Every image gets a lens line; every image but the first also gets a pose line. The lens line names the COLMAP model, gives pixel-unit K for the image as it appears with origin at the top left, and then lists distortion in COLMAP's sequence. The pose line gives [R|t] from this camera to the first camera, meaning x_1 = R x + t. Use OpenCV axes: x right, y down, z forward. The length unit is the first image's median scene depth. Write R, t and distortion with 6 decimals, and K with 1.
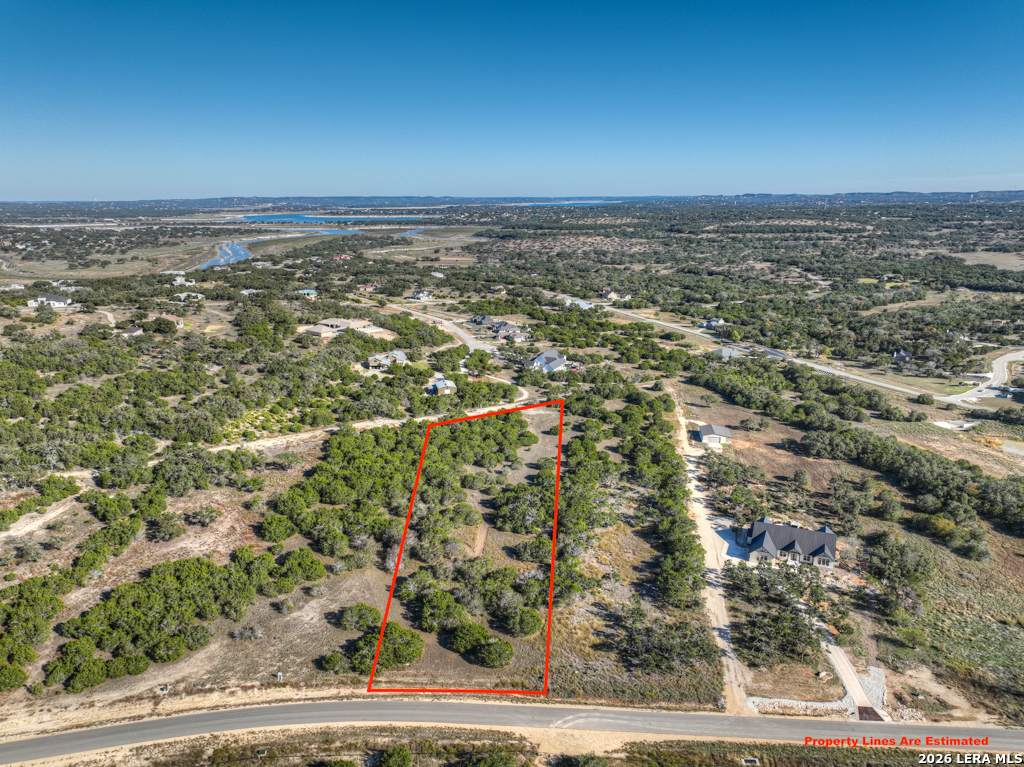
lens RADIAL K [[718.6, 0, 512.9], [0, 718.6, 380.1], [0, 0, 1]] dist [-0.004510, 0.022674]
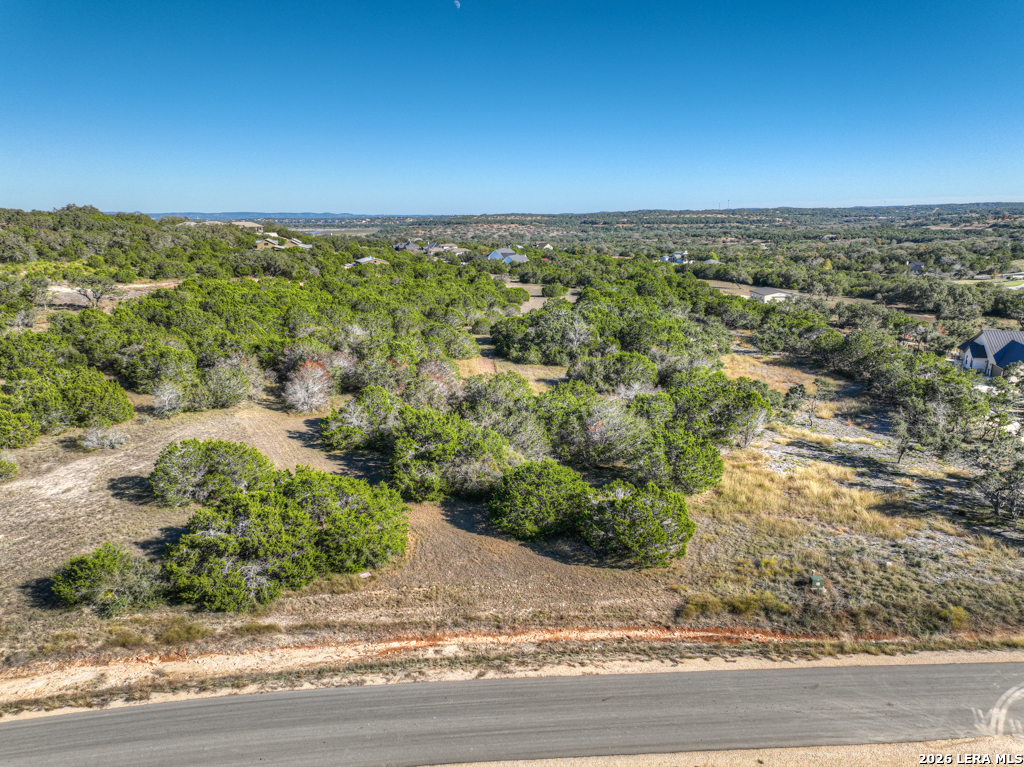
lens RADIAL K [[718.6, 0, 514.3], [0, 718.6, 379.9], [0, 0, 1]] dist [-0.004510, 0.022674]
pose [[0.990686, -0.026107, 0.133641, -0.088605], [0.029837, 0.999217, -0.025985, 0.233605], [-0.132858, 0.029731, 0.990689, 0.498213]]
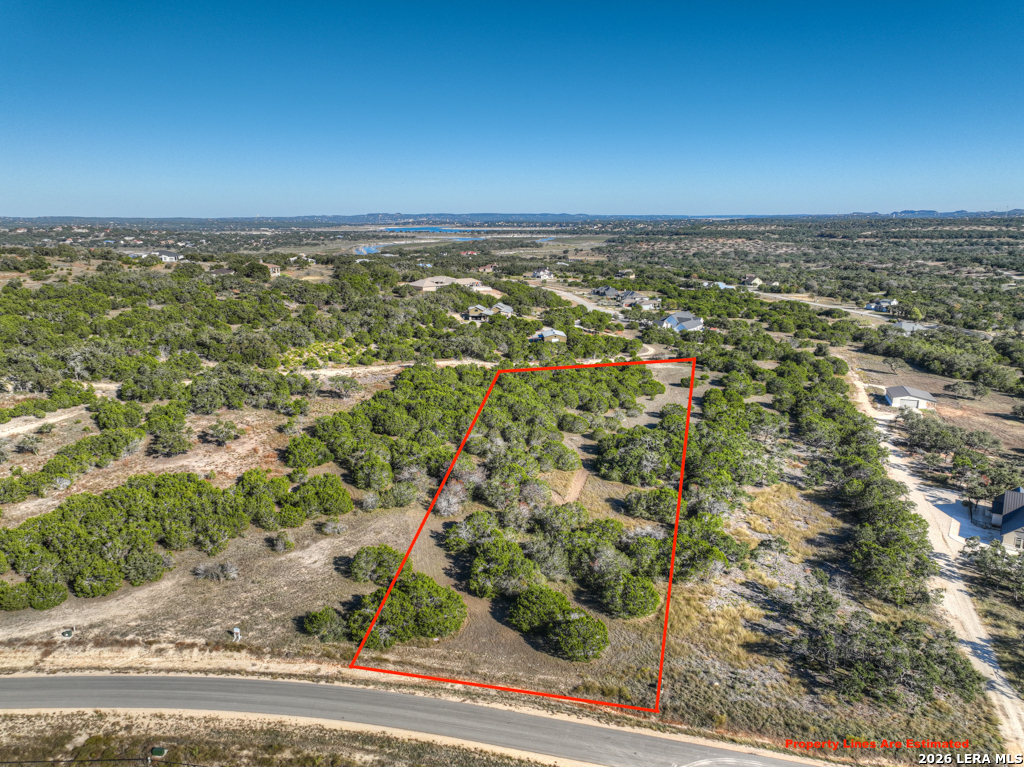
lens RADIAL K [[718.6, 0, 513.7], [0, 718.6, 383.0], [0, 0, 1]] dist [-0.004510, 0.022674]
pose [[0.983658, 0.044866, -0.174365, 0.013129], [-0.048674, 0.998659, -0.017624, 0.131334], [0.173340, 0.025823, 0.984523, 0.285047]]
